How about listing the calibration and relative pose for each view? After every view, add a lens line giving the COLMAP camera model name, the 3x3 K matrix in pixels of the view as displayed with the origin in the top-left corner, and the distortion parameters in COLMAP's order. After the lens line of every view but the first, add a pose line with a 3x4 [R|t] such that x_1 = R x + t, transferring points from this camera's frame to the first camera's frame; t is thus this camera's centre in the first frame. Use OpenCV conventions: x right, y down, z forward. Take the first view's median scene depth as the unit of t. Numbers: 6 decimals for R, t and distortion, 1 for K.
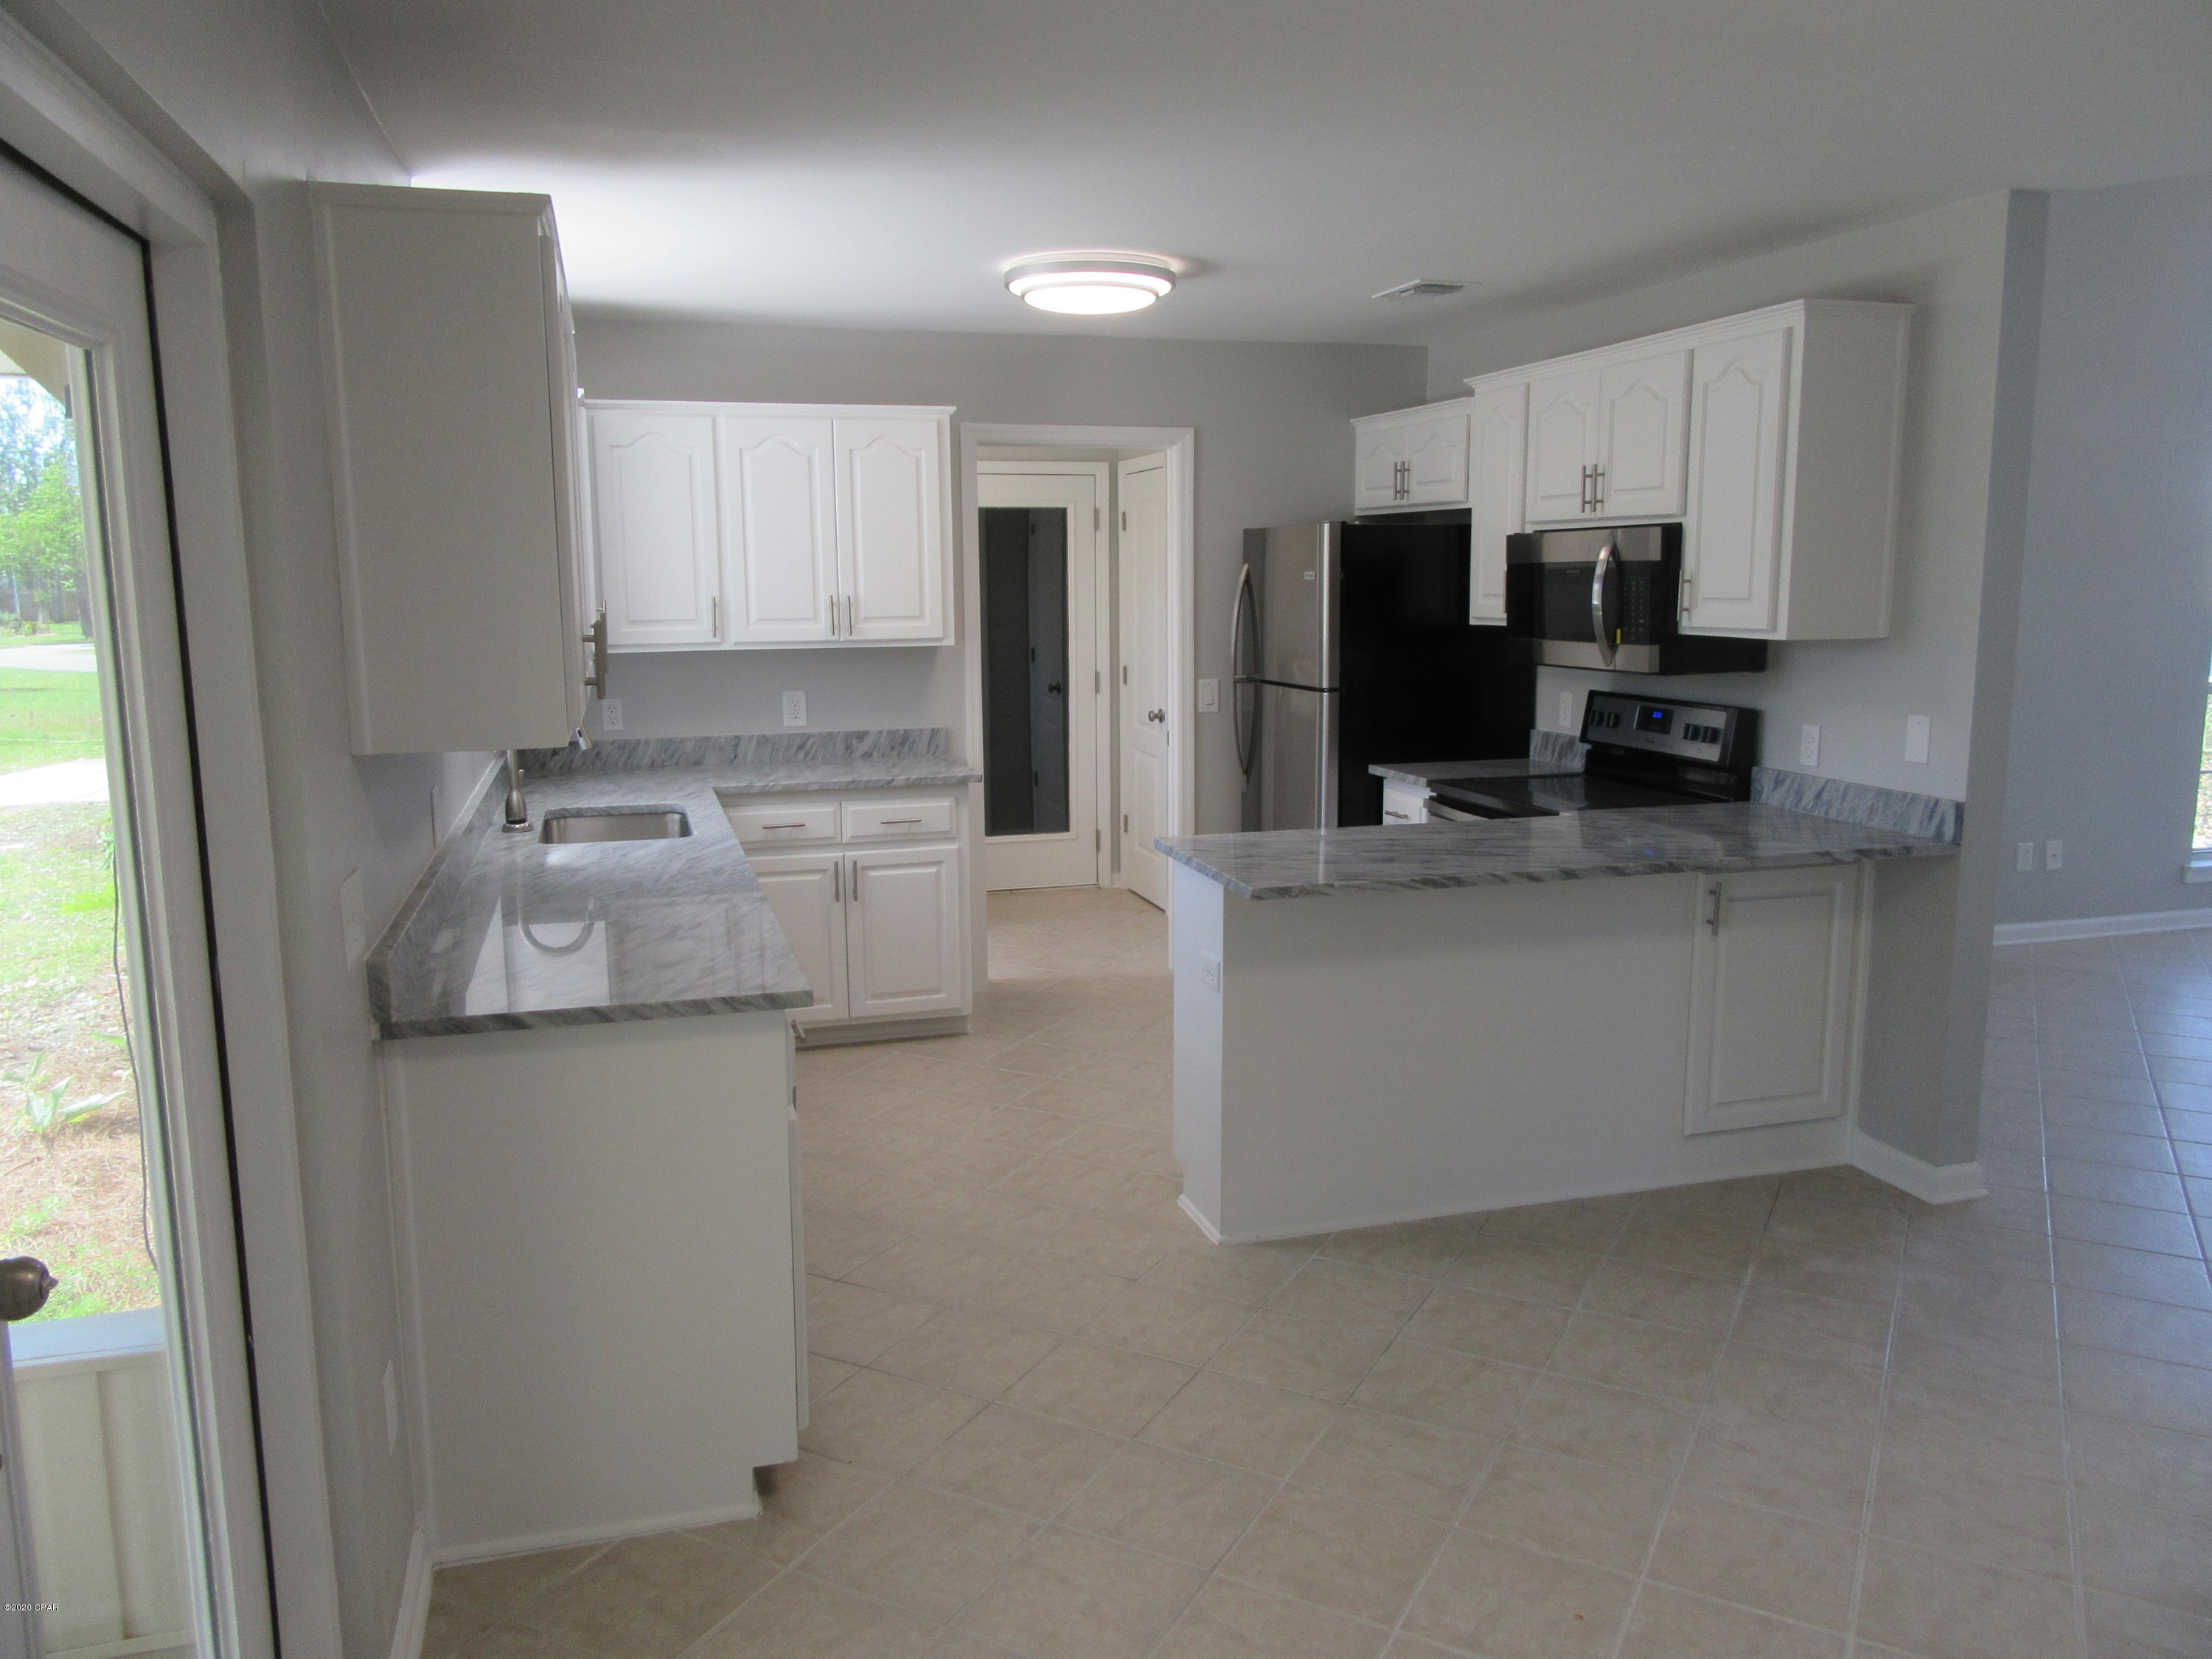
lens RADIAL K [[1633.5, 0, 1101.0], [0, 1633.5, 837.4], [0, 0, 1]] dist [-0.017268, 0.018245]
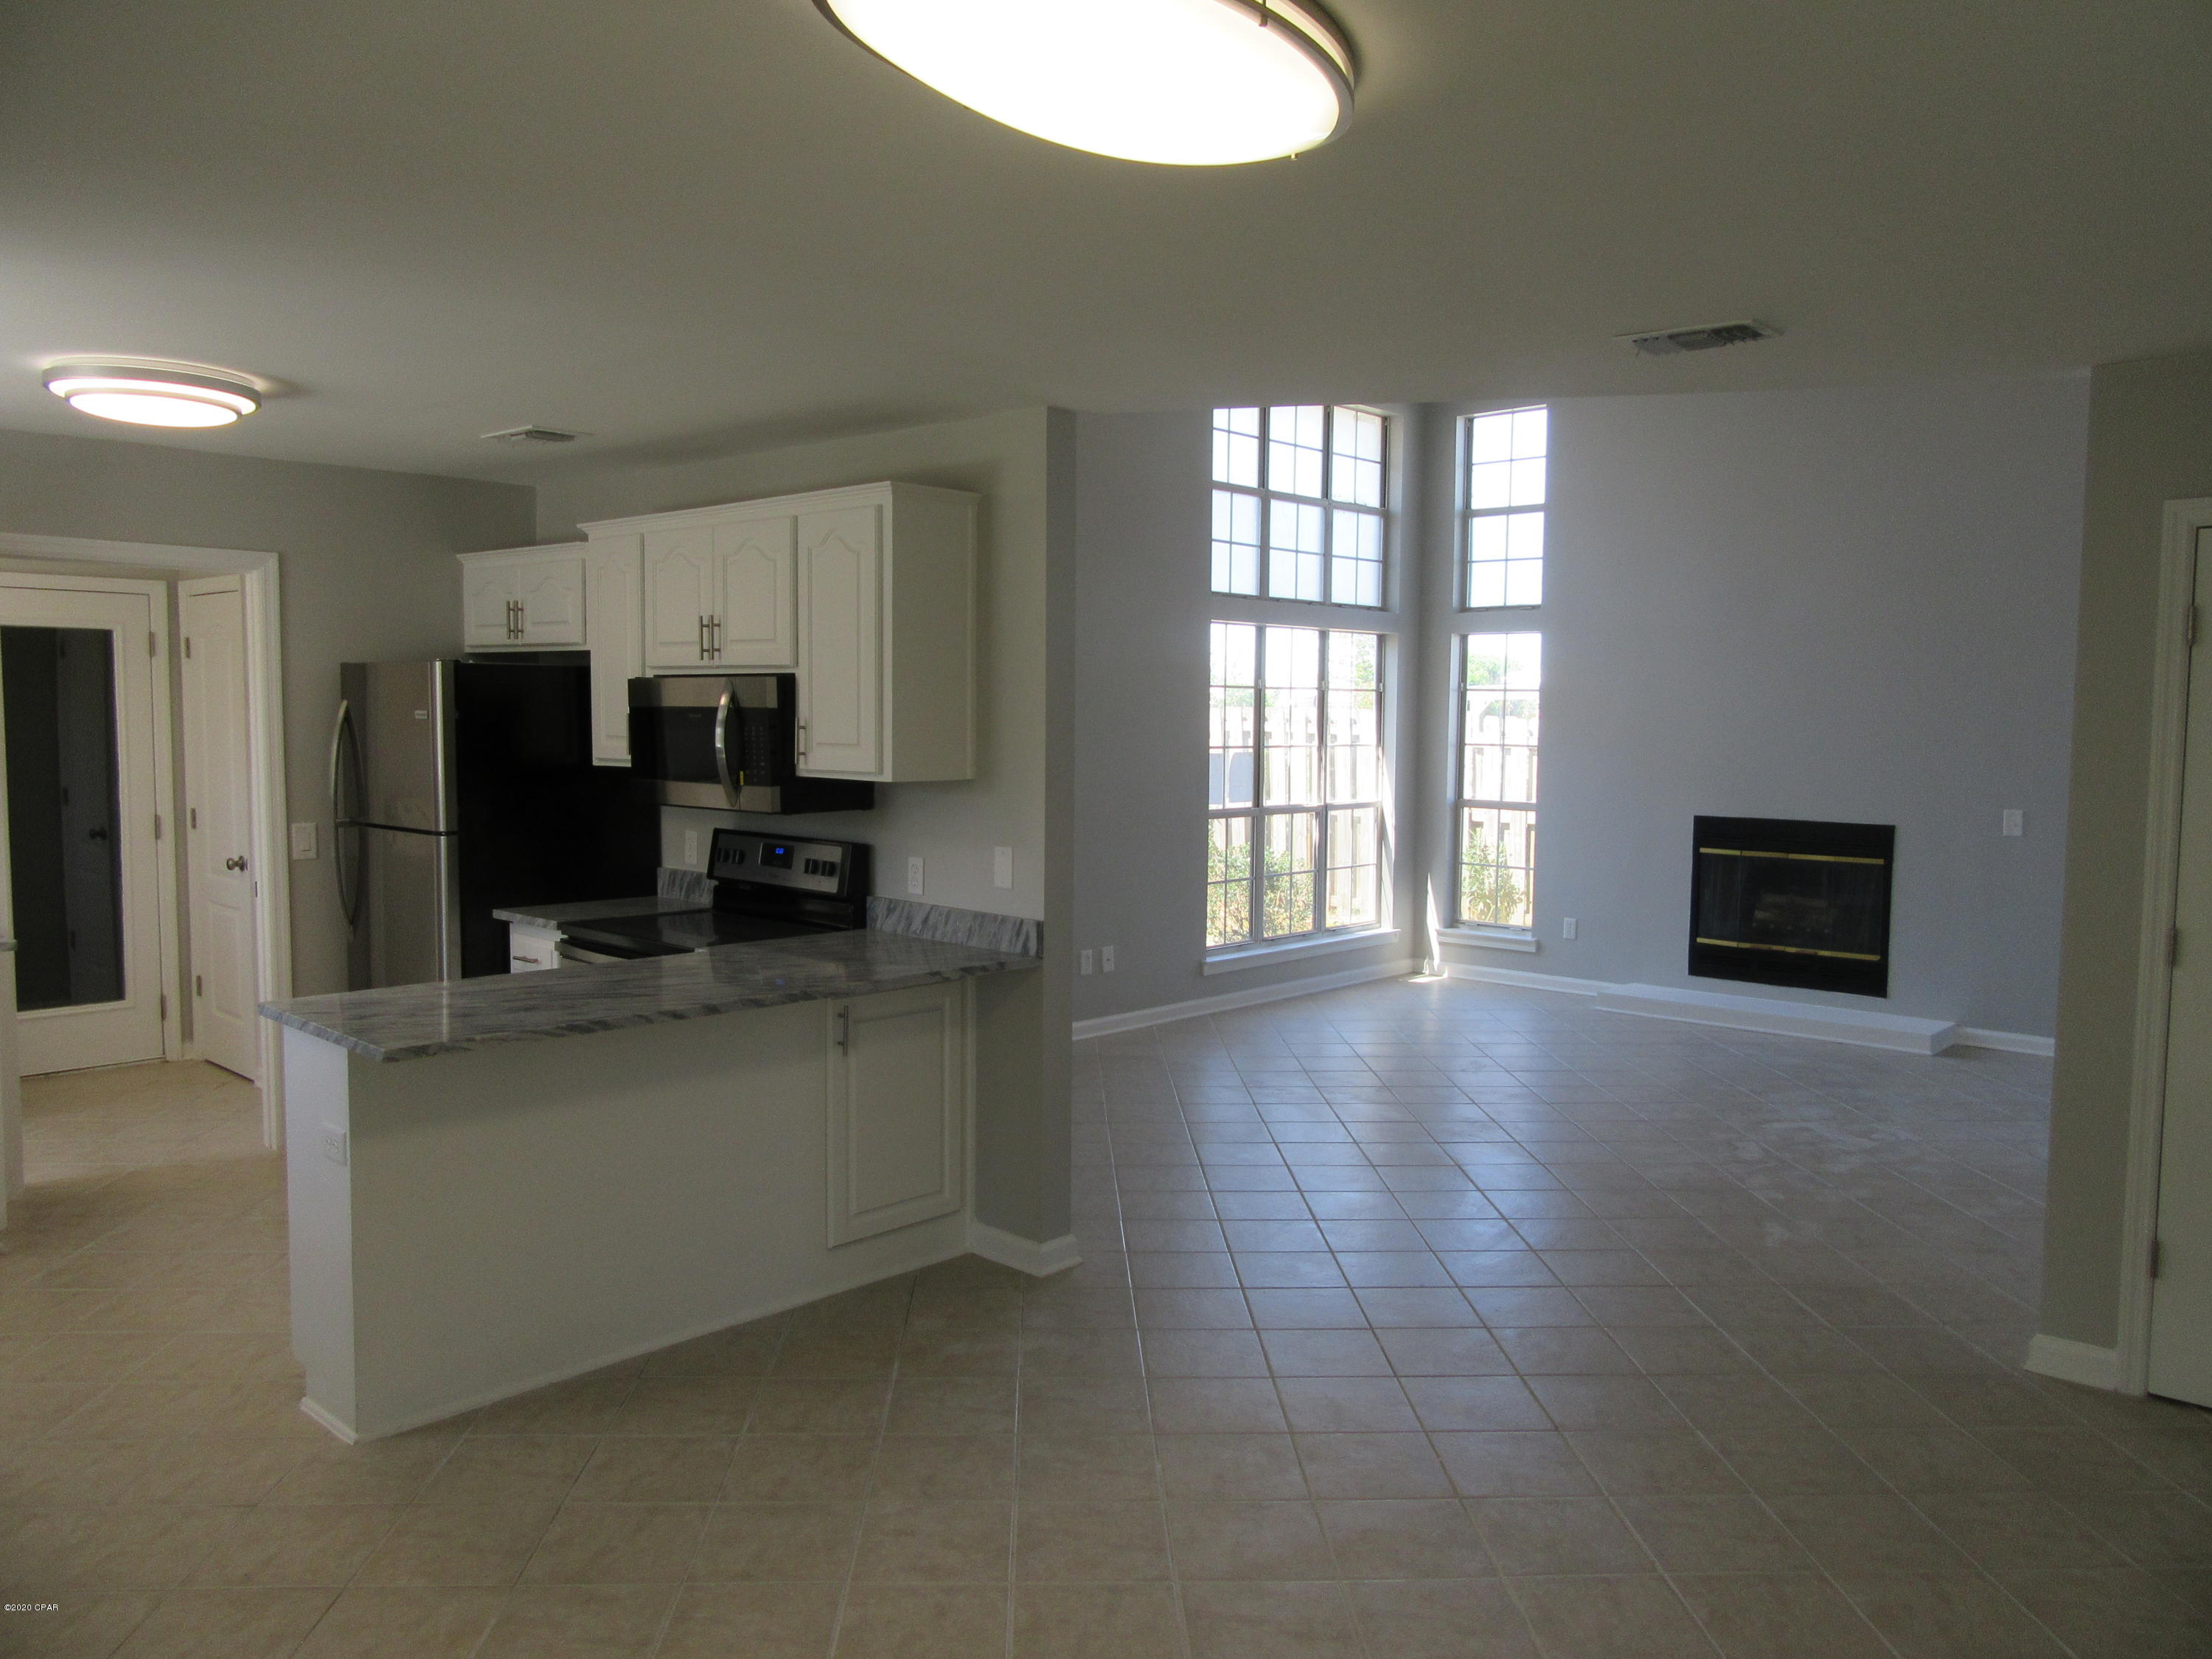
lens RADIAL K [[1633.5, 0, 1105.9], [0, 1633.5, 836.7], [0, 0, 1]] dist [-0.017268, 0.018245]
pose [[0.859731, -0.022143, 0.510268, -0.019011], [0.063081, 0.996014, -0.063060, -0.004501], [-0.506837, 0.086402, 0.857701, -0.019701]]
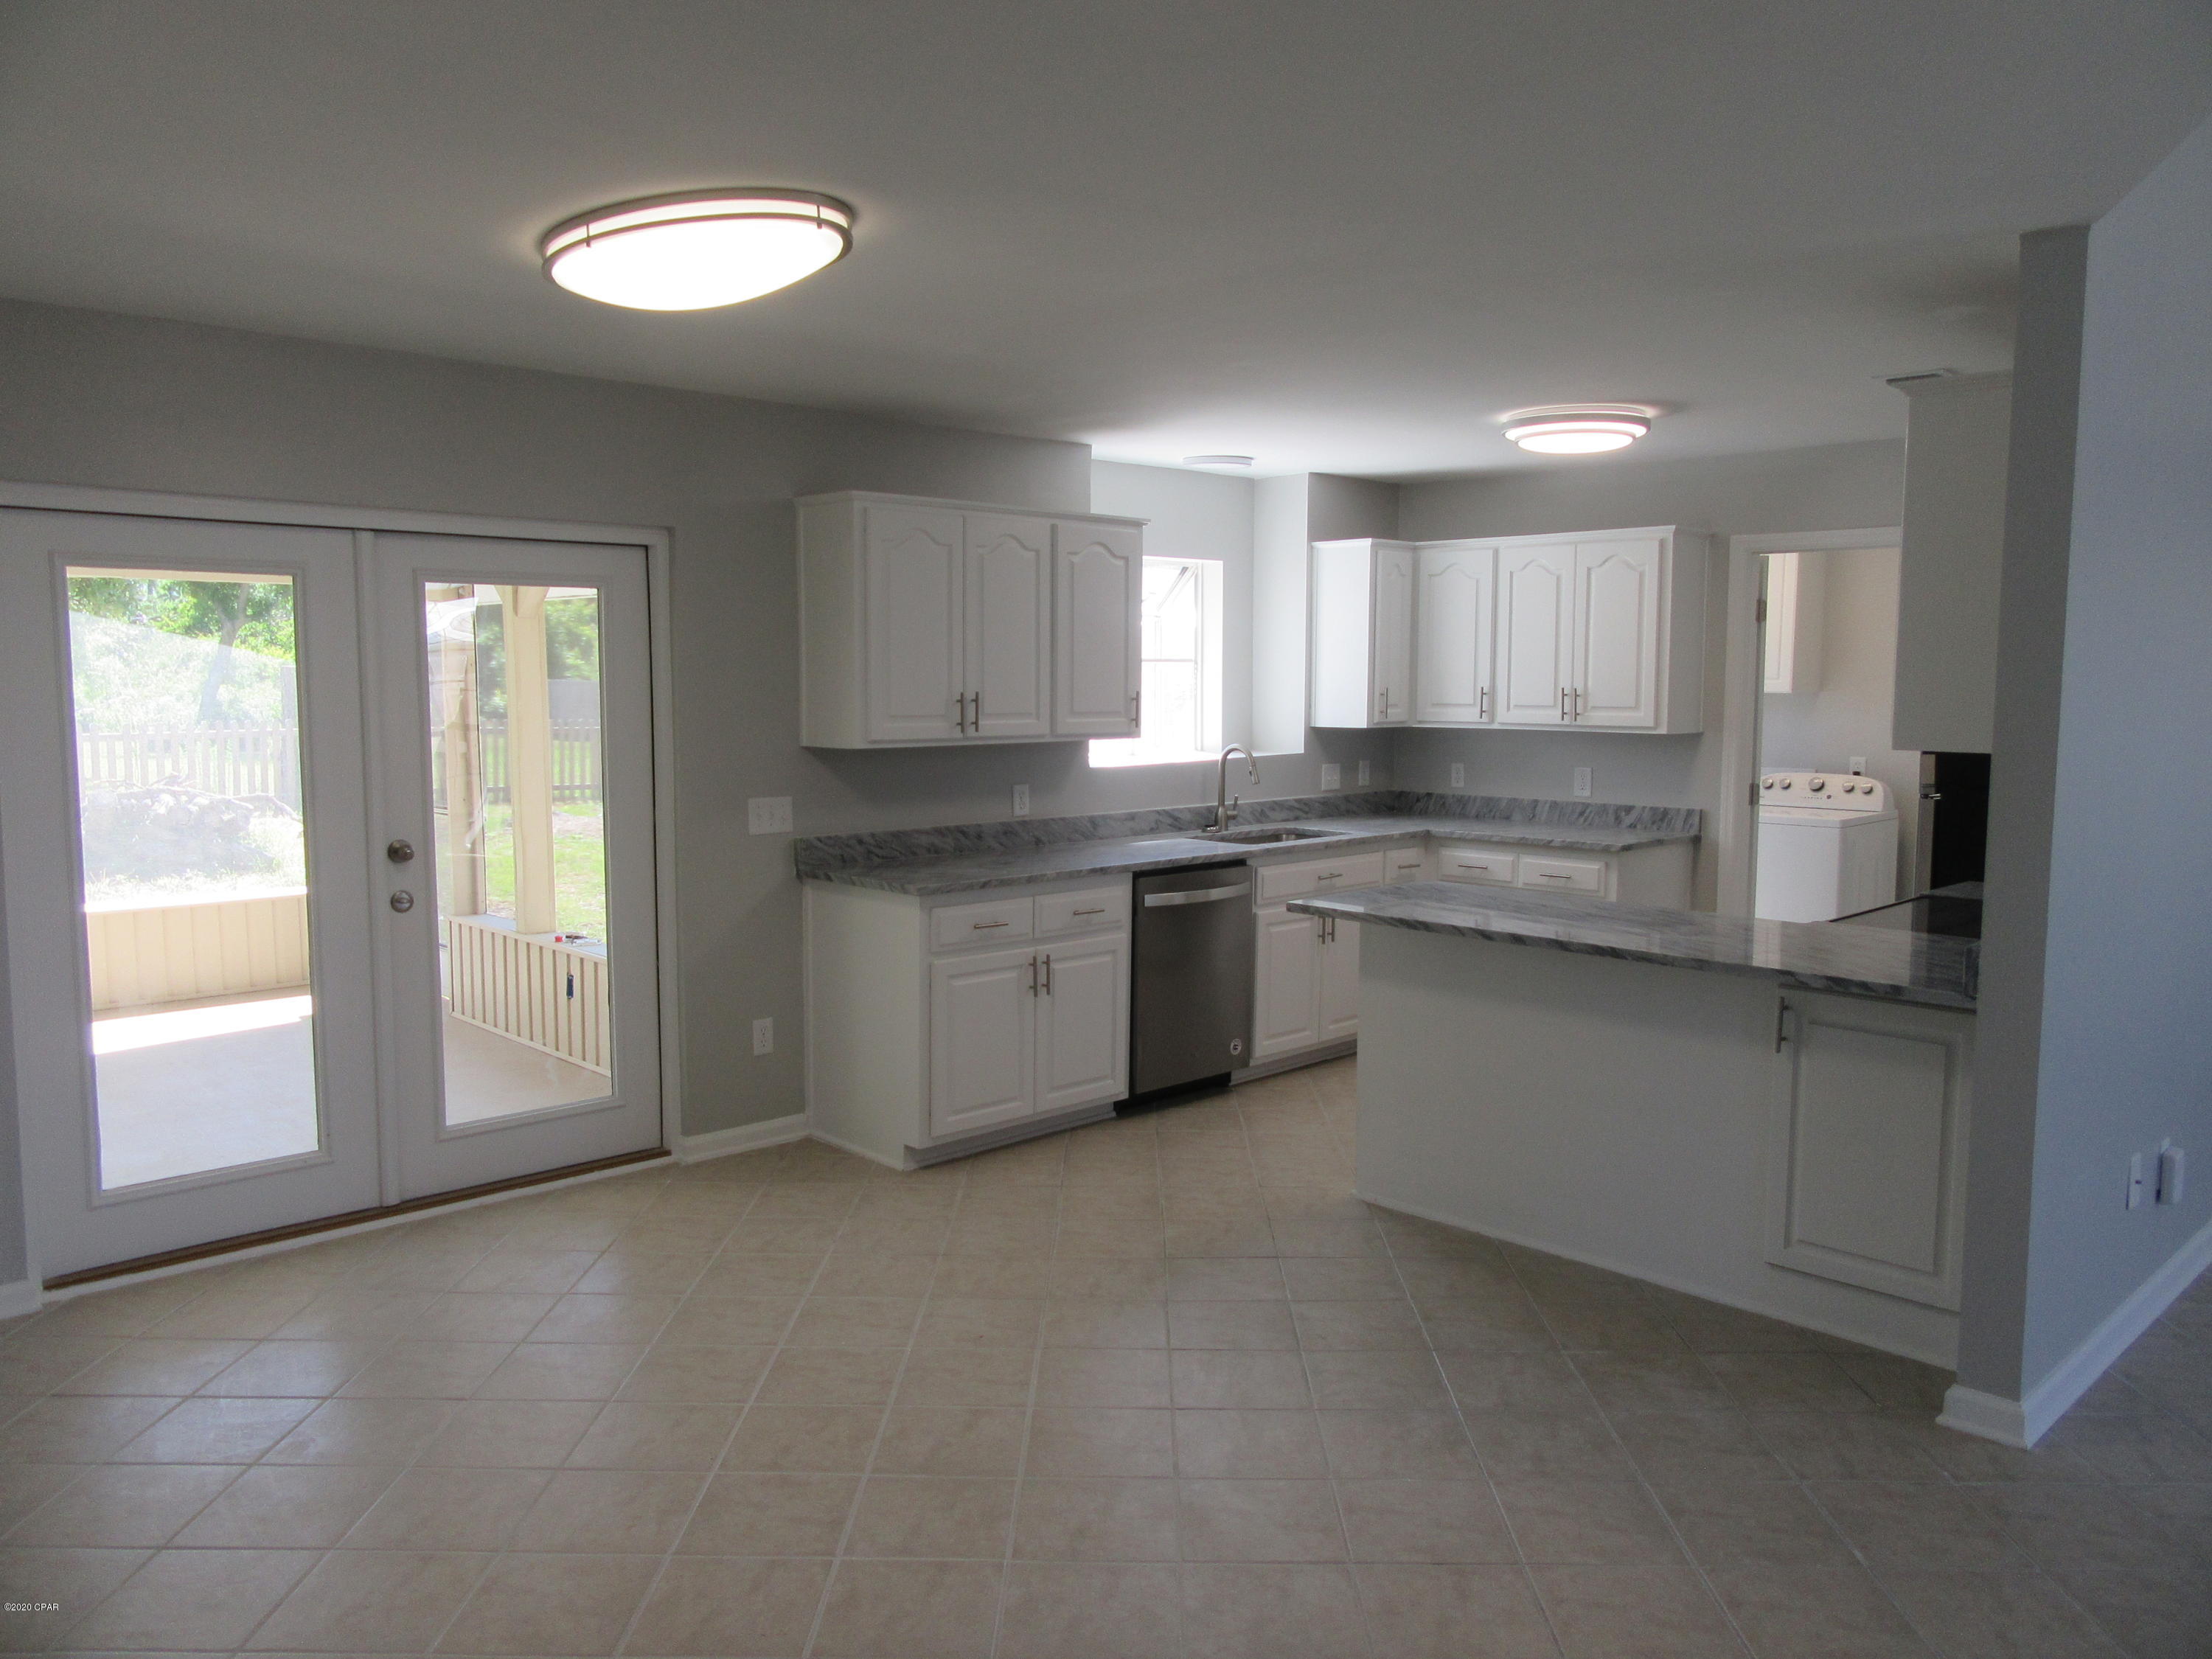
lens RADIAL K [[1633.5, 0, 1107.8], [0, 1633.5, 832.6], [0, 0, 1]] dist [-0.017268, 0.018245]
pose [[0.457827, 0.094482, -0.884007, 0.885184], [-0.146416, 0.988773, 0.029850, -0.032741], [0.876902, 0.115766, 0.466521, 0.171251]]
